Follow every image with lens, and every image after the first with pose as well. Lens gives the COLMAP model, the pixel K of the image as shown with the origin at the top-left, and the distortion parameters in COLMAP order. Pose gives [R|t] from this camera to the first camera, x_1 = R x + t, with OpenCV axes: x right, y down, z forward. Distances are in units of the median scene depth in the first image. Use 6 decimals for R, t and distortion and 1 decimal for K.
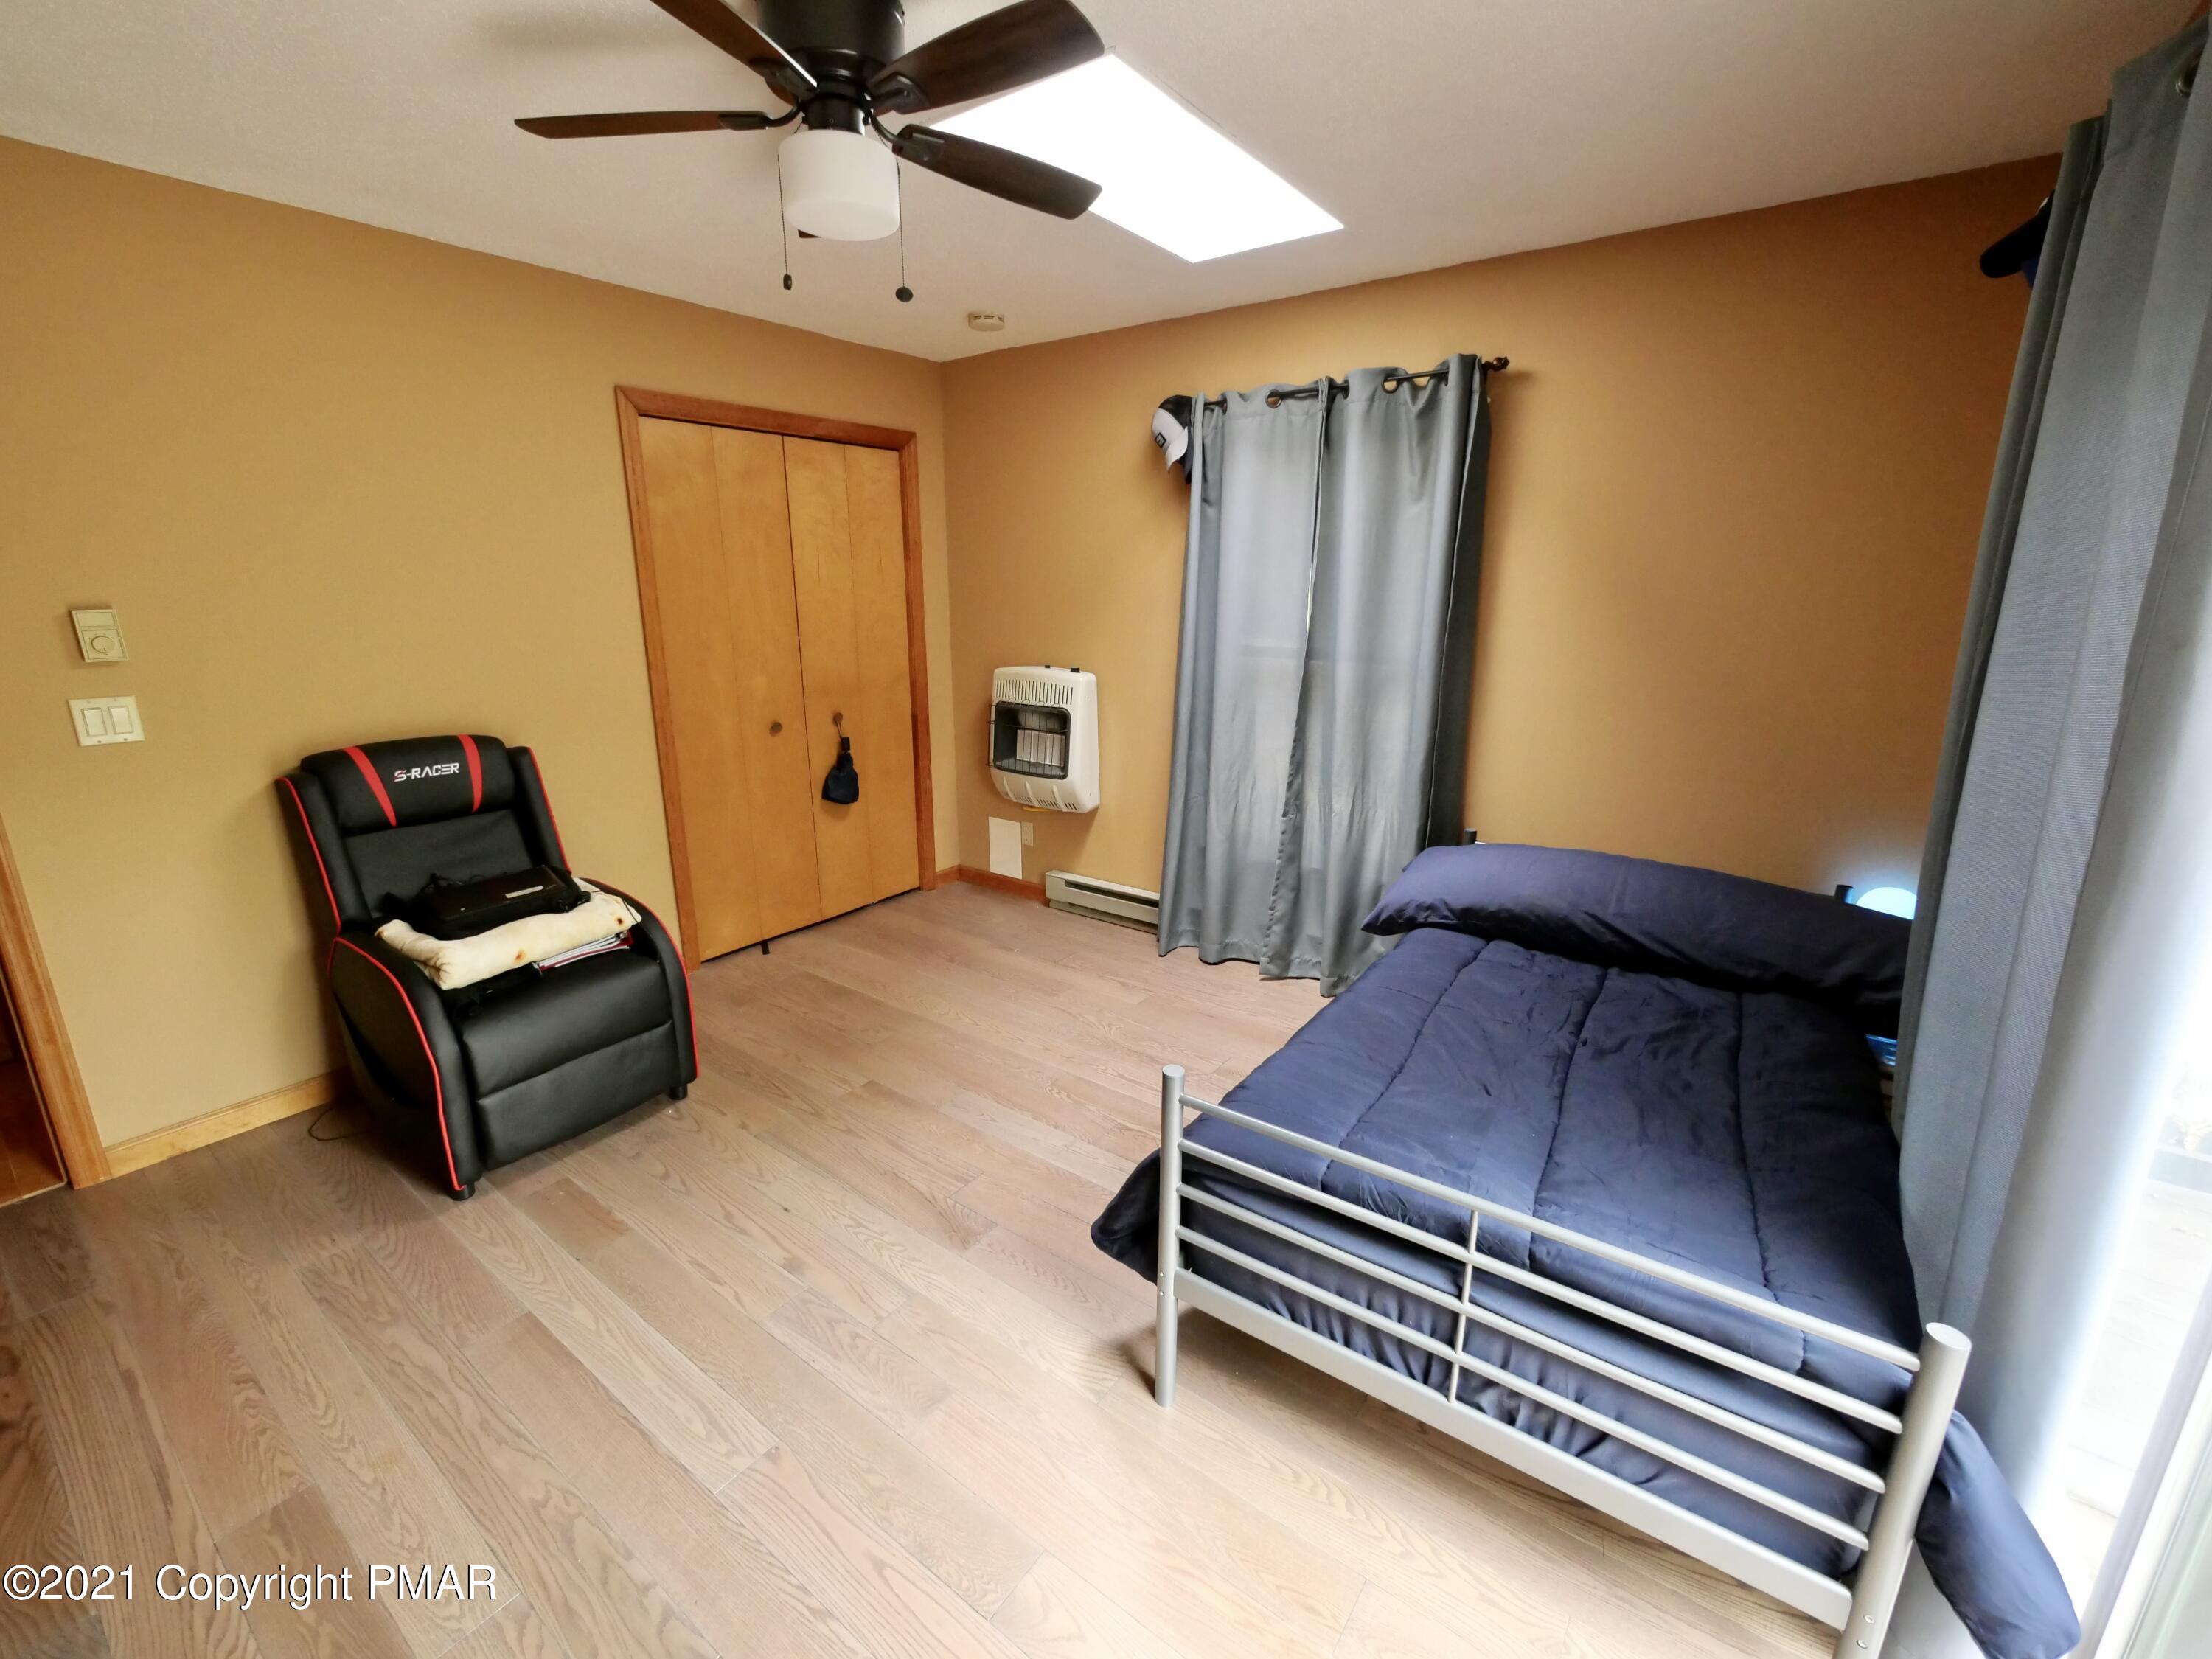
lens RADIAL K [[934.7, 0, 1097.9], [0, 934.7, 828.9], [0, 0, 1]] dist [-0.008607, 0.001445]
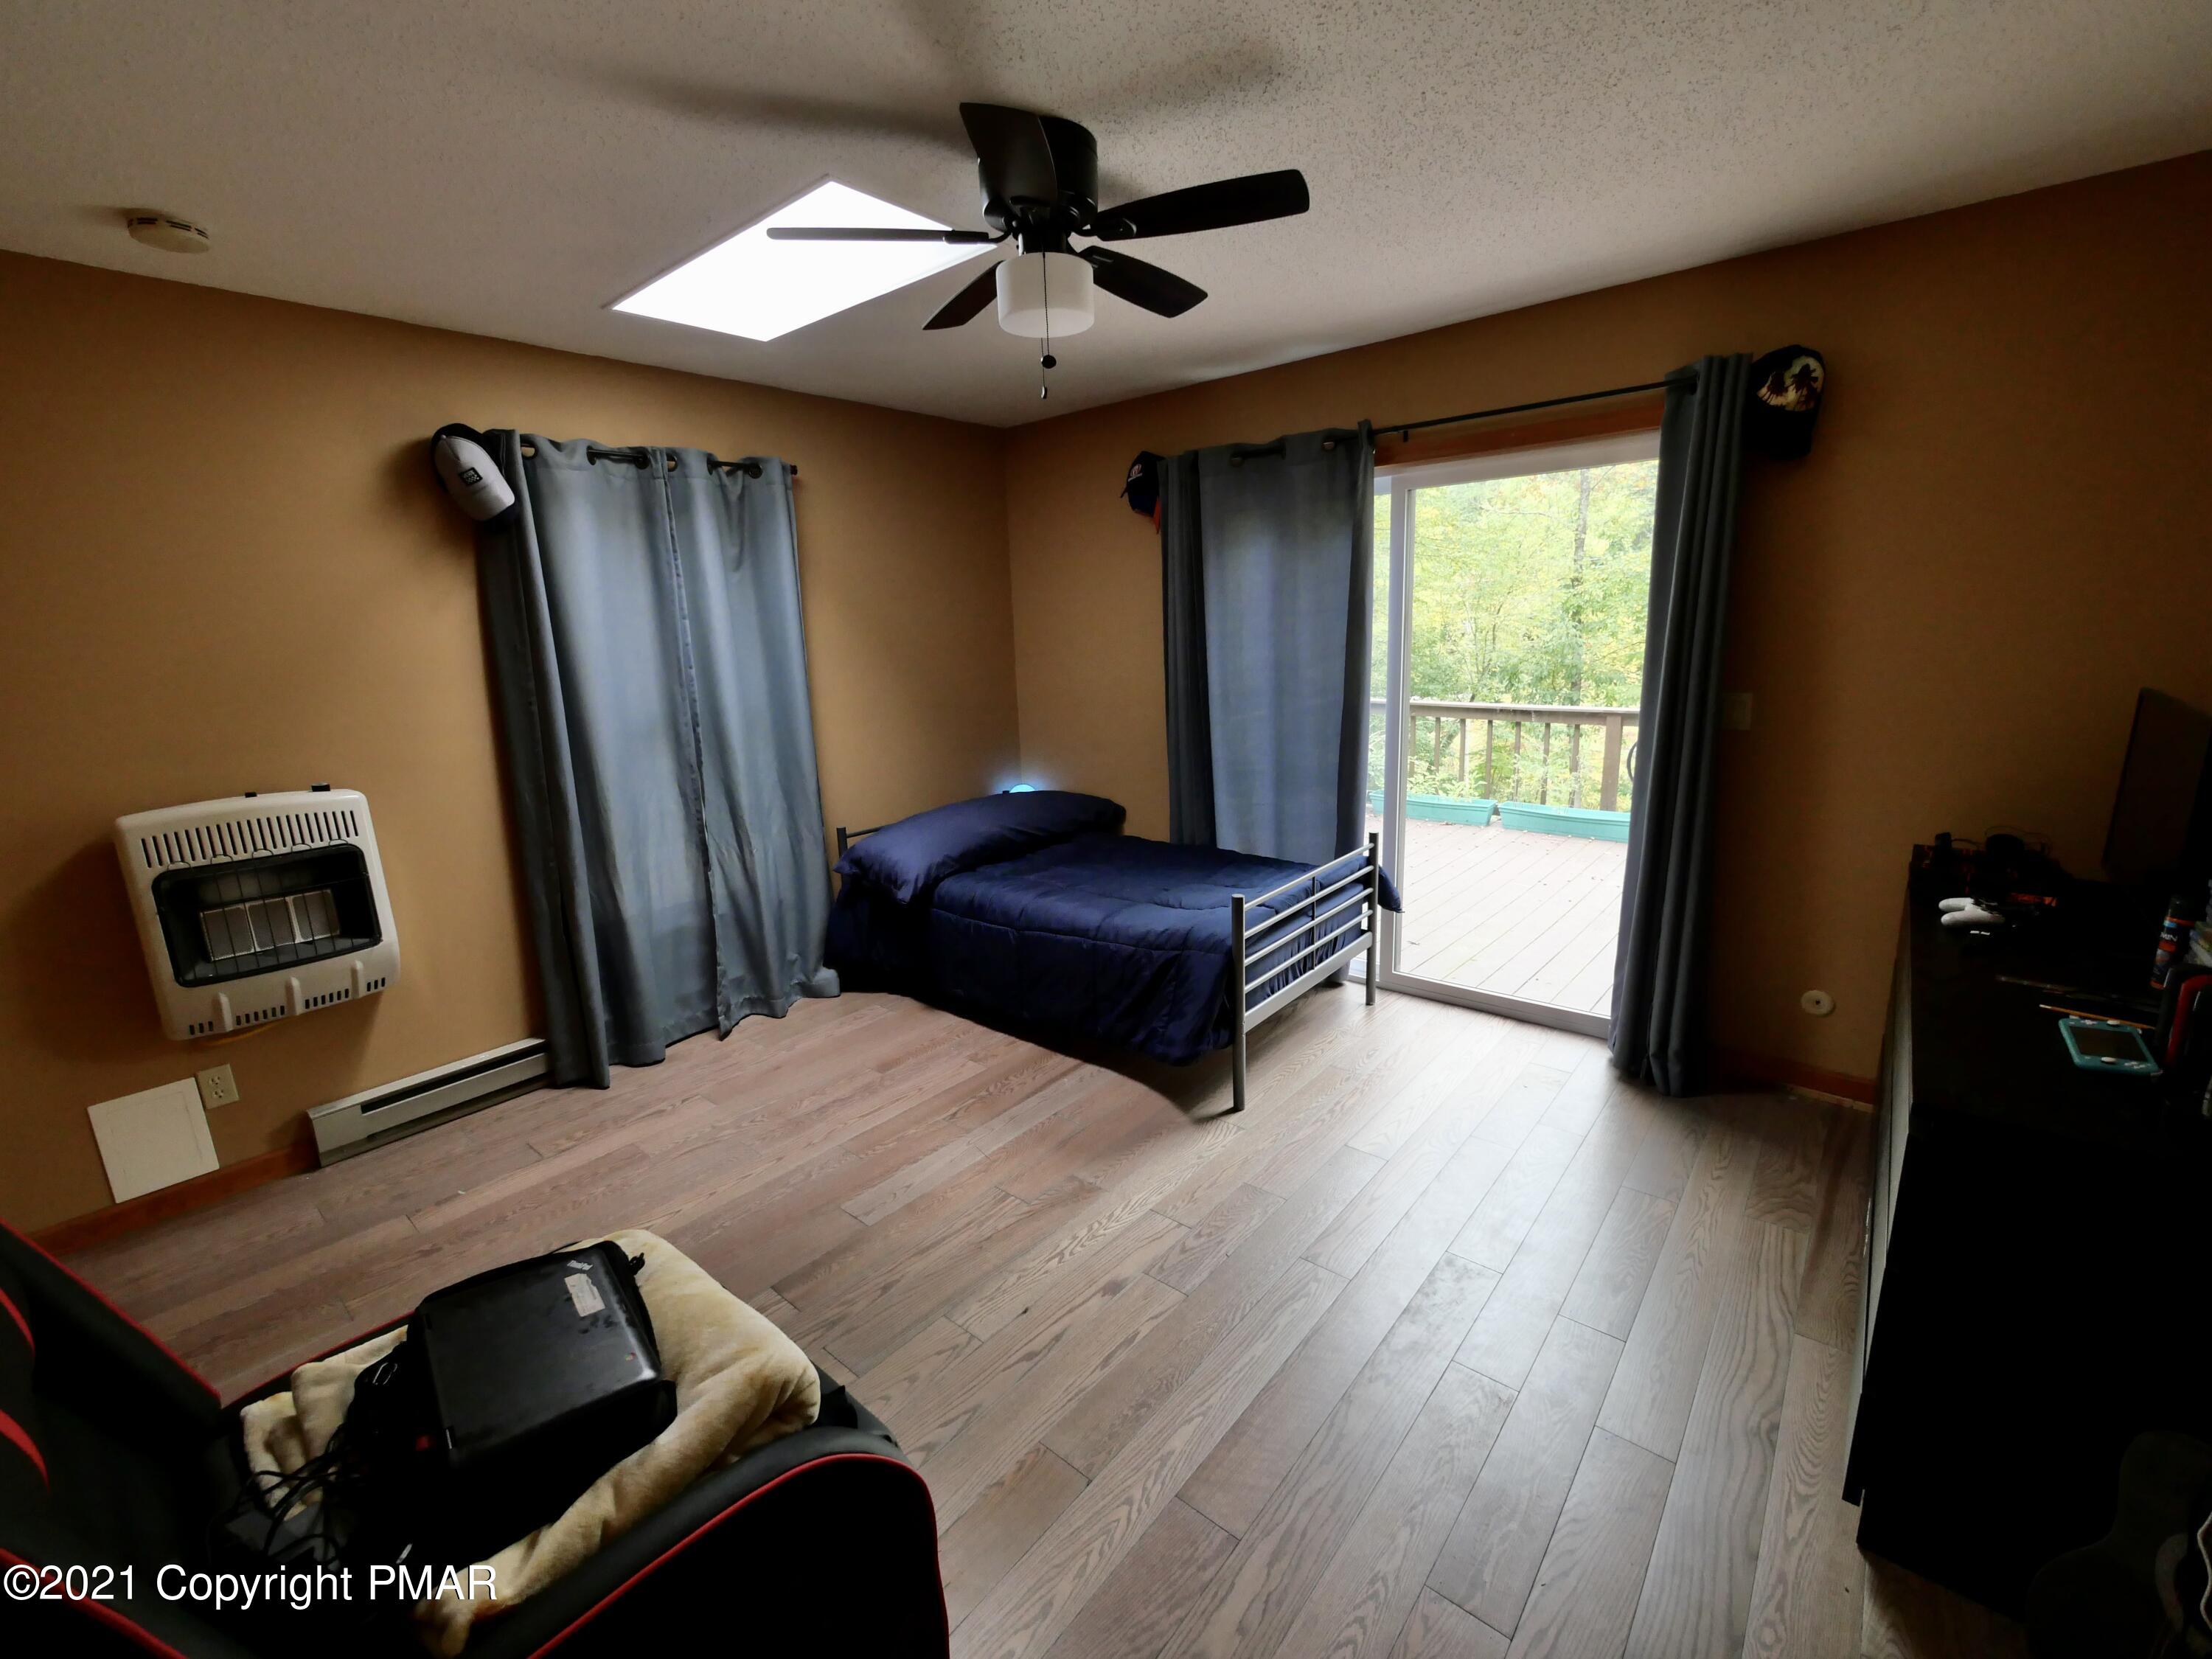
lens RADIAL K [[934.7, 0, 1101.4], [0, 934.7, 830.0], [0, 0, 1]] dist [-0.008607, 0.001445]
pose [[0.061731, -0.217954, 0.974005, -0.841196], [0.293804, 0.936596, 0.190962, -0.137964], [-0.953870, 0.274379, 0.121853, 0.521196]]
